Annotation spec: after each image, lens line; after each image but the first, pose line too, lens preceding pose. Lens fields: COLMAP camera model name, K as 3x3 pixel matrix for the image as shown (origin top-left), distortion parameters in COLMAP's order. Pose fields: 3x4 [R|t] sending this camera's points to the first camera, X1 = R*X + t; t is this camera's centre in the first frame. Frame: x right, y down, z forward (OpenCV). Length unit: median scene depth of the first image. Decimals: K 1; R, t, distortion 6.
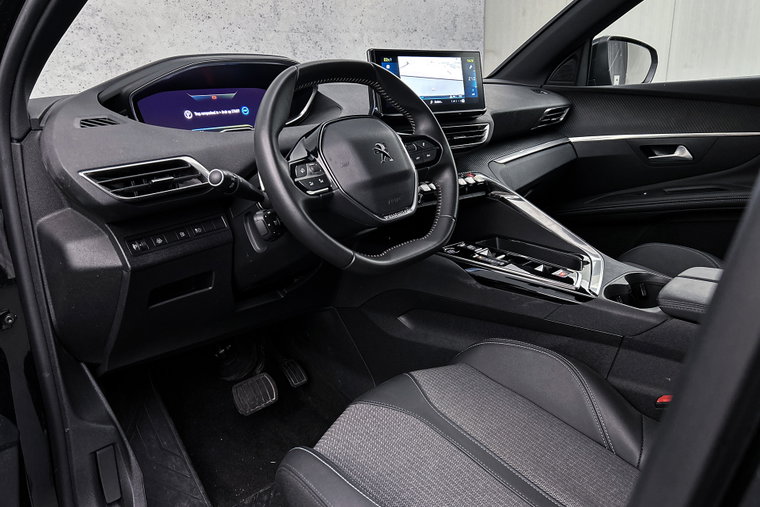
lens RADIAL K [[575.1, 0, 378.7], [0, 575.1, 254.6], [0, 0, 1]] dist [0.052034, -0.053434]
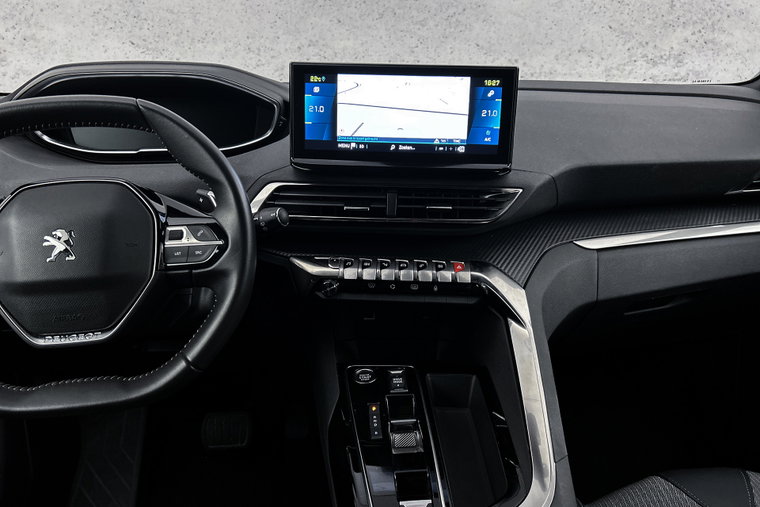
lens RADIAL K [[575.1, 0, 380.9], [0, 575.1, 257.2], [0, 0, 1]] dist [0.052034, -0.053434]
pose [[0.770829, 0.261703, -0.580804, 0.467142], [-0.207809, 0.965146, 0.159084, -0.236609], [0.602194, -0.001930, 0.798347, 0.465173]]
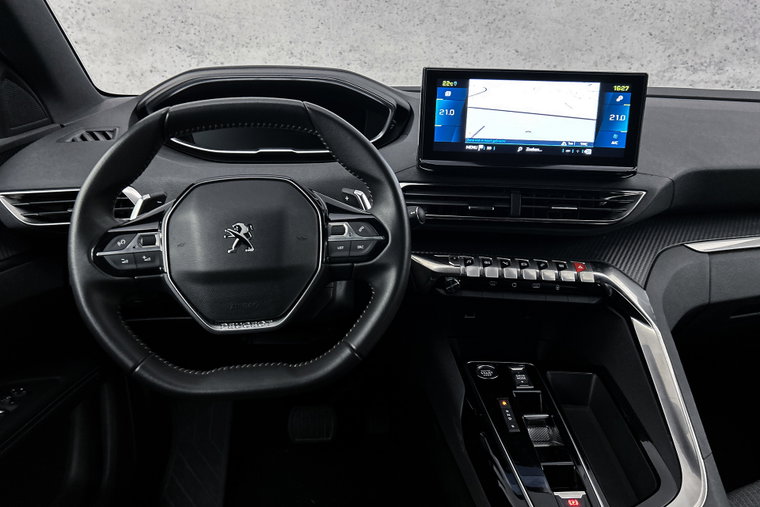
lens RADIAL K [[575.1, 0, 380.5], [0, 575.1, 248.0], [0, 0, 1]] dist [0.052034, -0.053434]
pose [[0.748183, 0.262116, -0.609523, 0.390240], [-0.220209, 0.964684, 0.144543, -0.208066], [0.625884, 0.026078, 0.779480, 0.374602]]
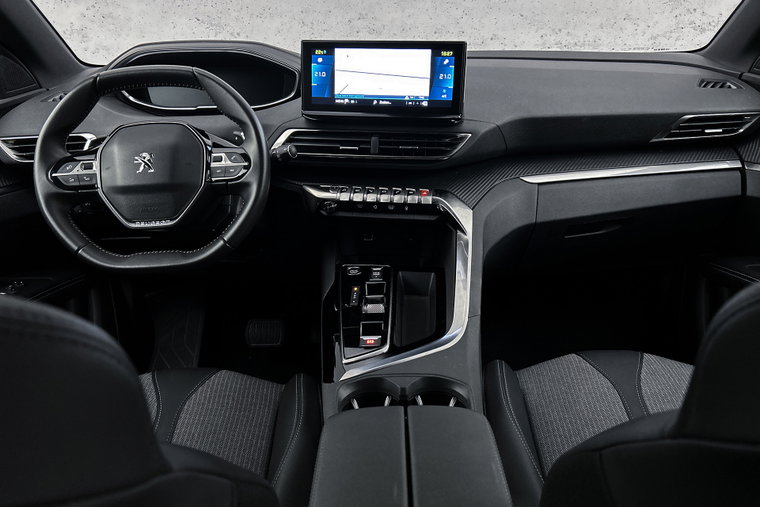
lens RADIAL K [[575.1, 0, 384.0], [0, 575.1, 254.6], [0, 0, 1]] dist [0.052034, -0.053434]
pose [[0.707225, 0.301226, -0.639606, 0.702386], [-0.208454, 0.953317, 0.218479, -0.229684], [0.675559, -0.021186, 0.737002, 0.349252]]
